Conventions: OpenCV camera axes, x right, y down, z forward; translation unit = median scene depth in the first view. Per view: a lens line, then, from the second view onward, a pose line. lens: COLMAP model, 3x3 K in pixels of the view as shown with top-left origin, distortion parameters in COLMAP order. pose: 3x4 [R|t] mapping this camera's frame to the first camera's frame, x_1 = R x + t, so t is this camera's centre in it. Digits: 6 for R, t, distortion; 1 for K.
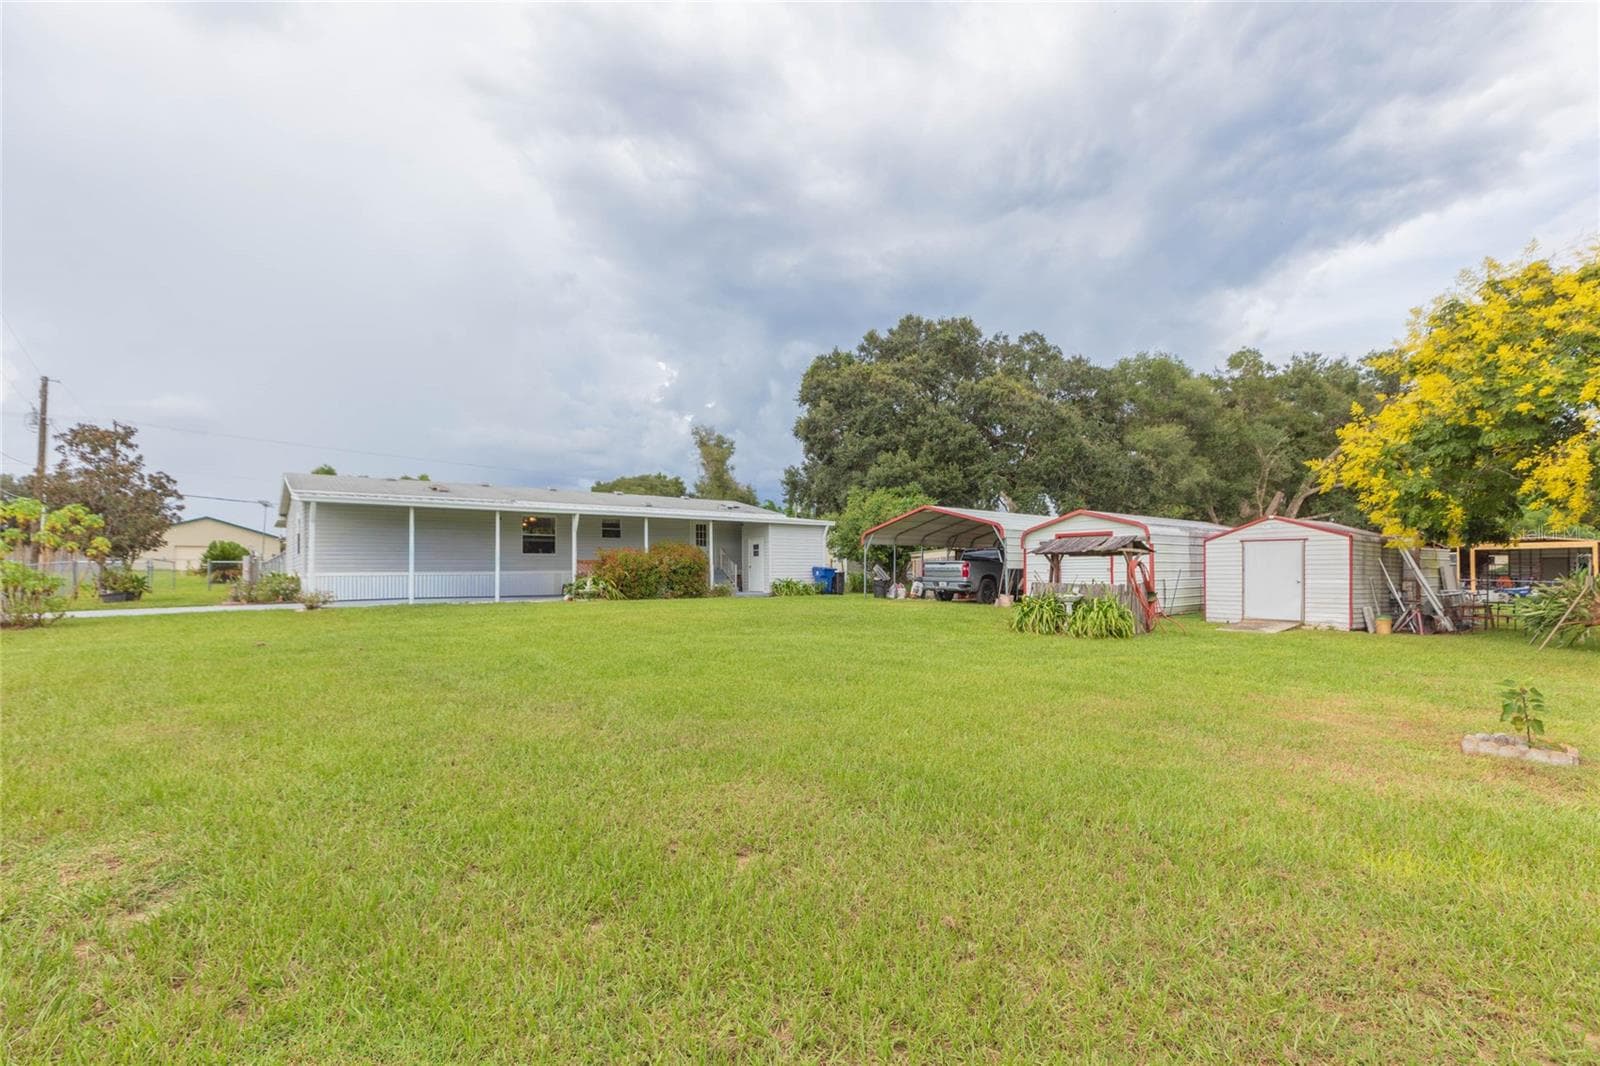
lens RADIAL K [[702.0, 0, 809.9], [0, 702.0, 611.8], [0, 0, 1]] dist [-0.001172, 0.000981]
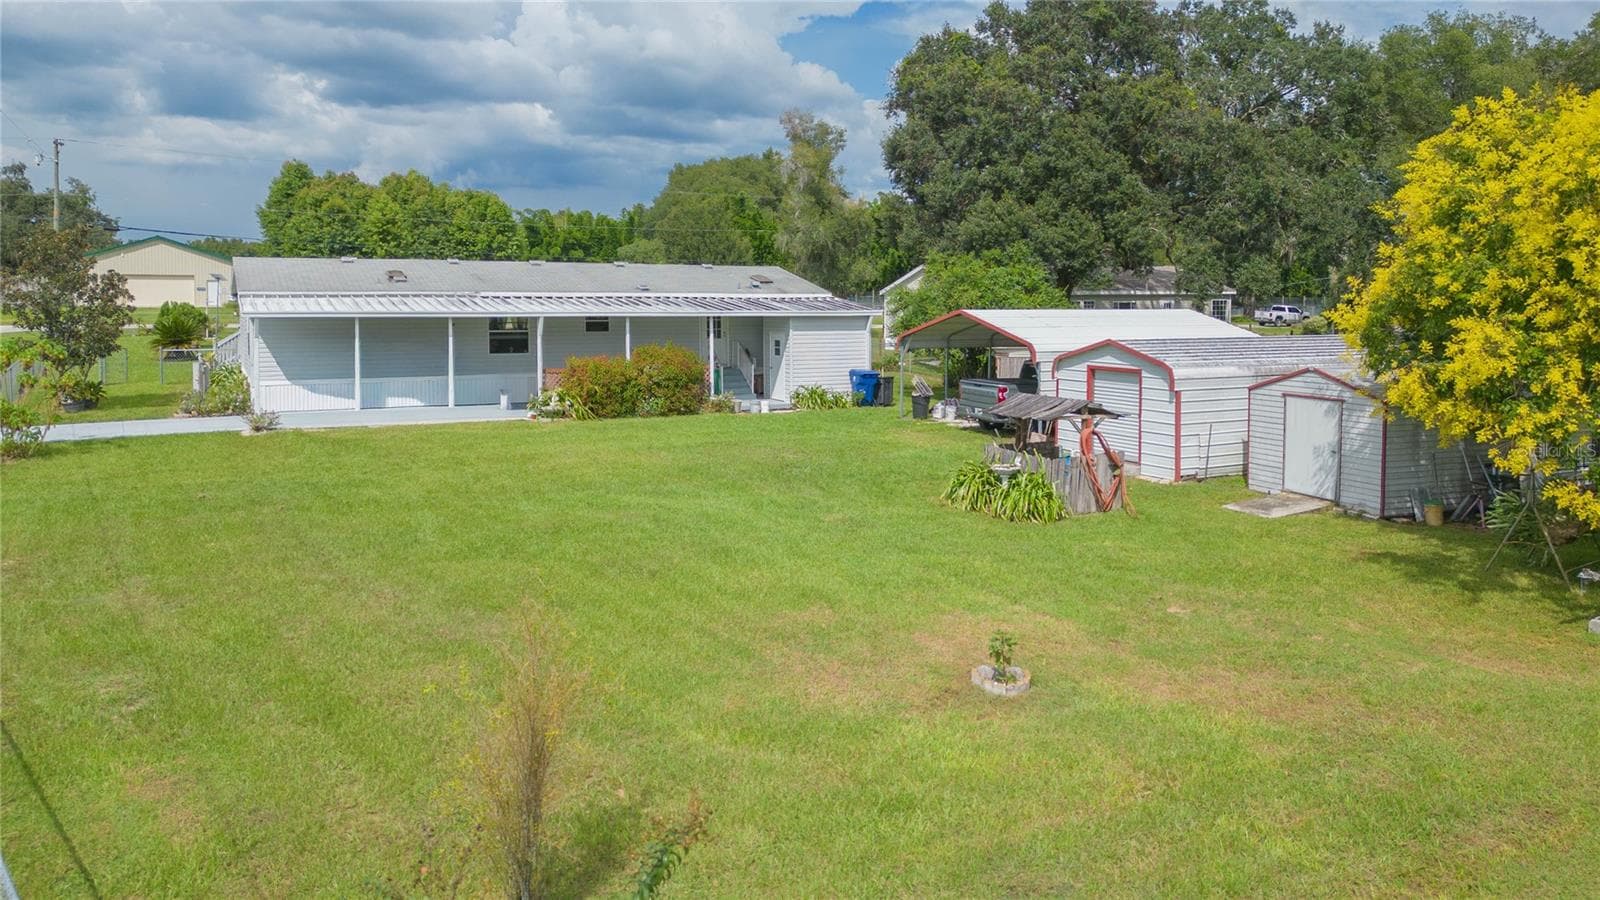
lens RADIAL K [[1139.9, 0, 798.8], [0, 1139.9, 451.1], [0, 0, 1]] dist [0.044277, -0.034596]
pose [[0.978303, 0.036465, -0.203945, 0.207603], [-0.018950, 0.996012, 0.087183, -0.083704], [0.206310, -0.081426, 0.975093, -0.233698]]
